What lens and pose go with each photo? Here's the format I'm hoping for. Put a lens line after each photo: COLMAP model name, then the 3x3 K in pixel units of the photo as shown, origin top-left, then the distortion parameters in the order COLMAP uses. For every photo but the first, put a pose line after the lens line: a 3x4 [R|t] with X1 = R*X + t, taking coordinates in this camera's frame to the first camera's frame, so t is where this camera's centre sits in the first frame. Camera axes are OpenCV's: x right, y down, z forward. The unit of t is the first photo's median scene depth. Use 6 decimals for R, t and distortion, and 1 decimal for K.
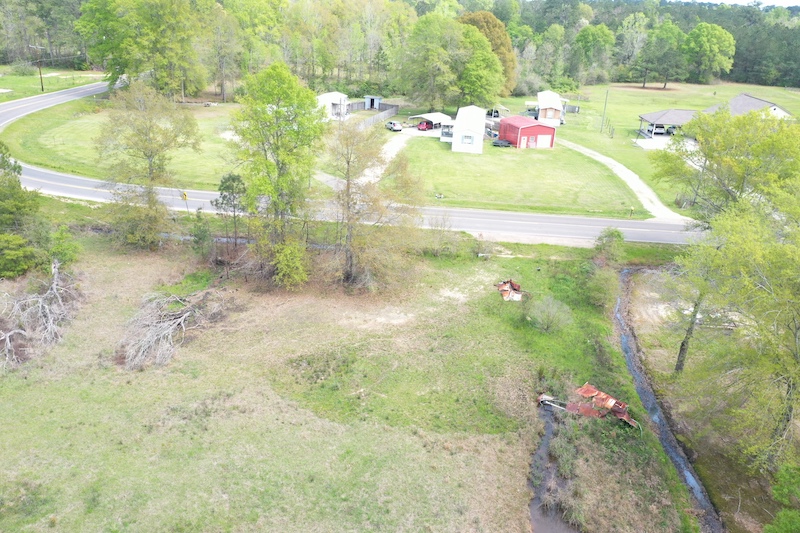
lens RADIAL K [[636.4, 0, 400.0], [0, 636.4, 266.5], [0, 0, 1]] dist [0.012784, 0.003418]
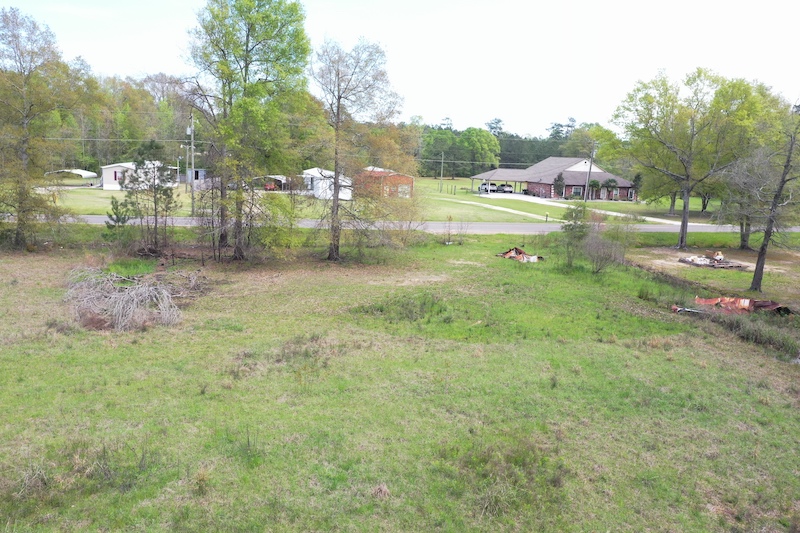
lens RADIAL K [[634.3, 0, 403.6], [0, 634.3, 265.1], [0, 0, 1]] dist [0.007936, 0.005973]
pose [[0.926167, -0.069740, 0.370609, -0.129821], [0.145524, 0.972727, -0.180626, 0.080521], [-0.347904, 0.221222, 0.911056, 0.118136]]
